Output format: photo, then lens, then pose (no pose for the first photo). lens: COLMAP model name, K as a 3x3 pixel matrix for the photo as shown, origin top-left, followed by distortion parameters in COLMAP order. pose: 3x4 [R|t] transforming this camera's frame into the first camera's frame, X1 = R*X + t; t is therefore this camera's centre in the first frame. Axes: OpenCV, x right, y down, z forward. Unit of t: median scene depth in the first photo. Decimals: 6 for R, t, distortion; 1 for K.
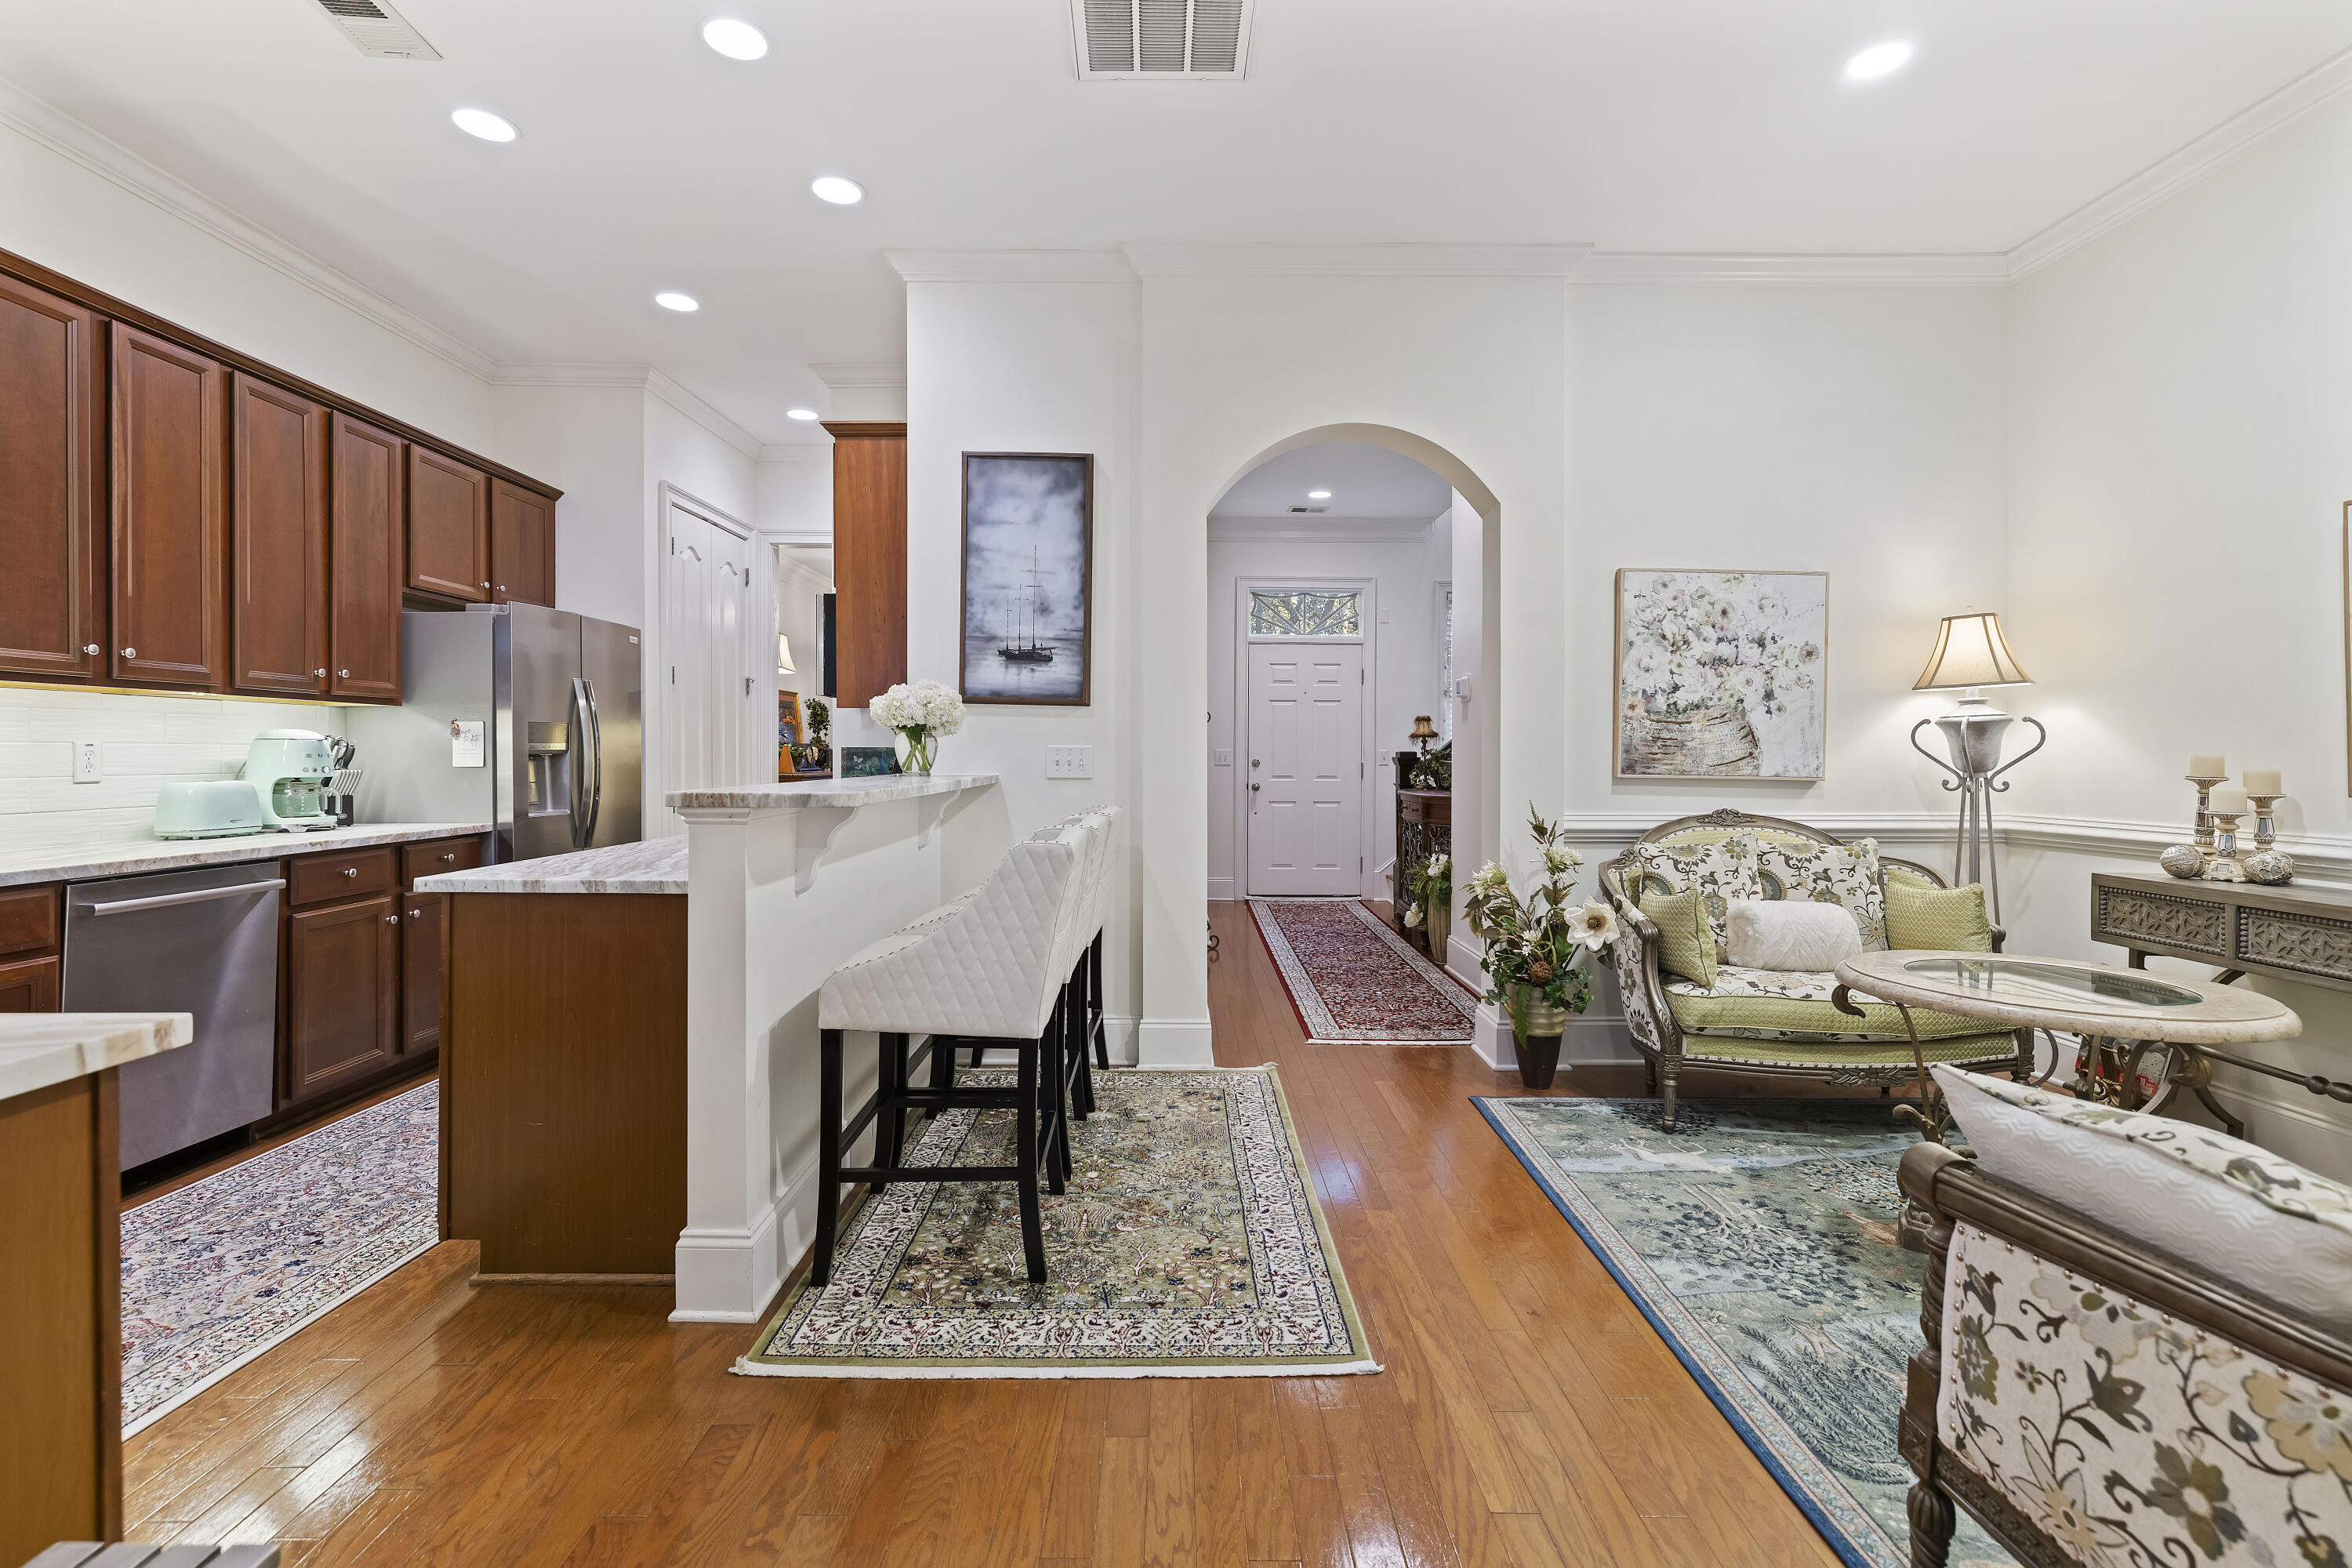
lens RADIAL K [[1028.0, 0, 1176.0], [0, 1028.0, 763.1], [0, 0, 1]] dist [0.004845, 0.000362]
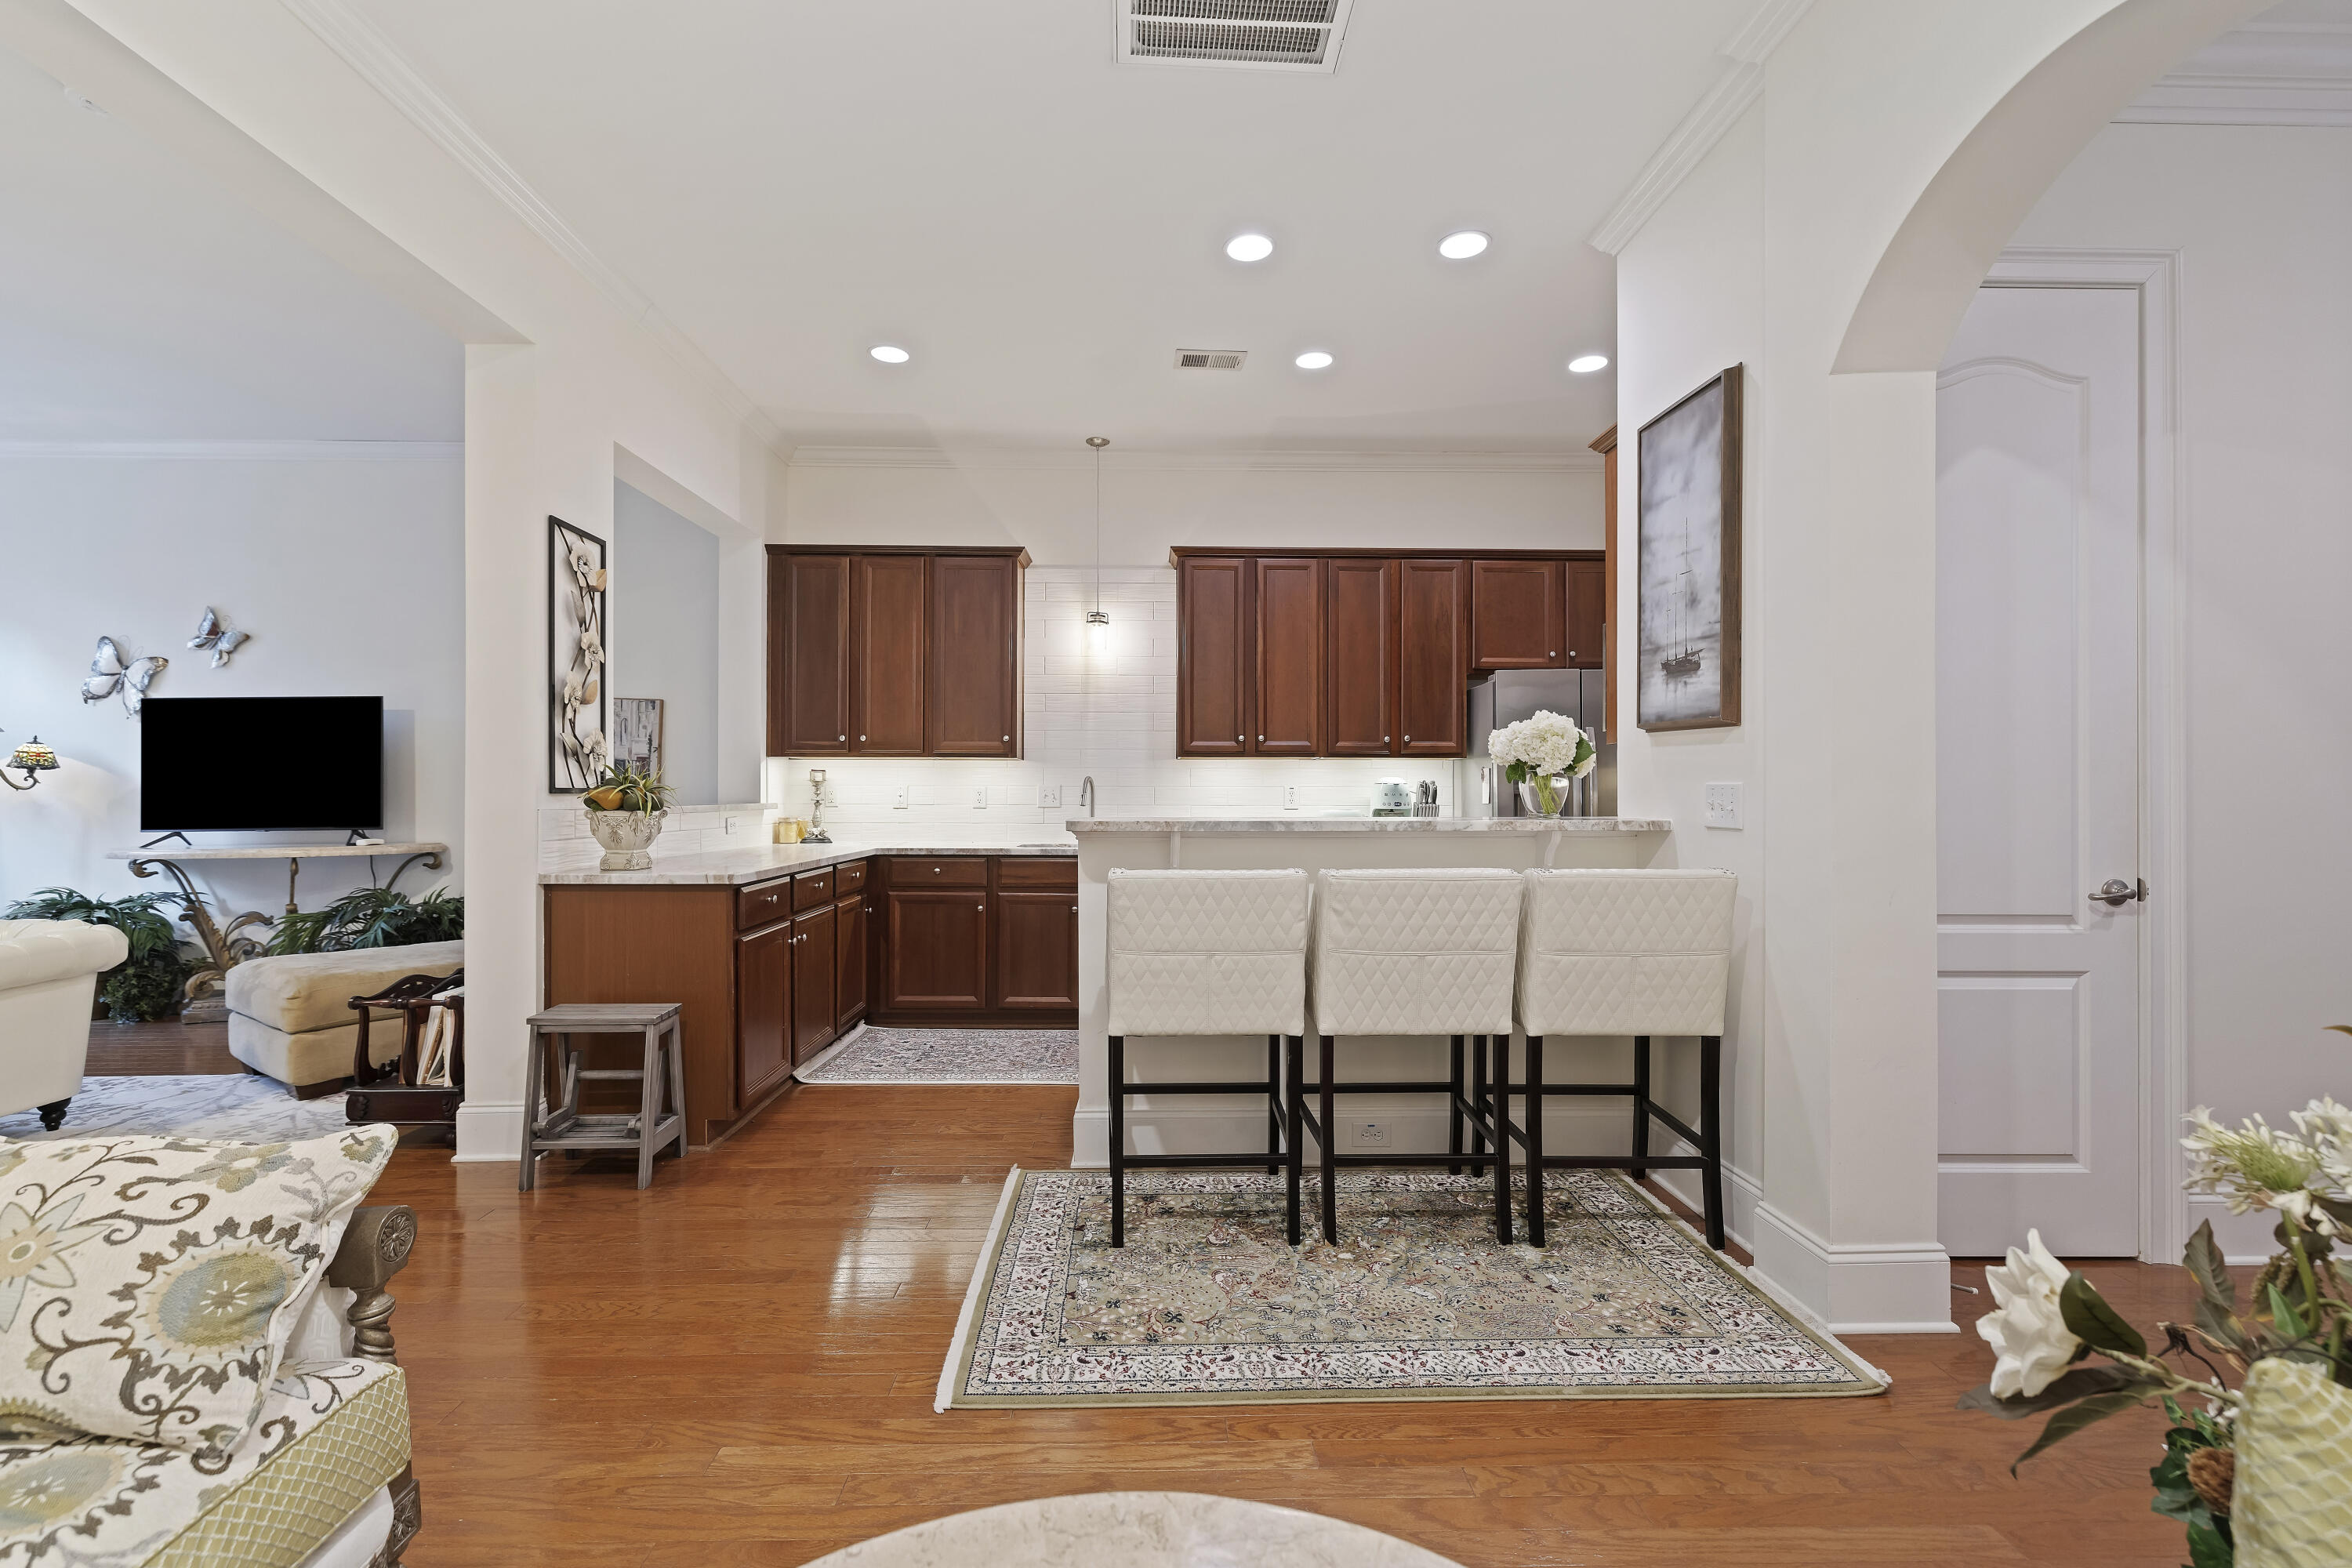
lens RADIAL K [[1028.0, 0, 1173.7], [0, 1028.0, 793.1], [0, 0, 1]] dist [0.004845, 0.000362]
pose [[0.025847, 0.003024, -0.999661, 0.698841], [-0.006454, 0.999975, 0.002858, -0.010809], [0.999645, 0.006378, 0.025866, 0.693603]]
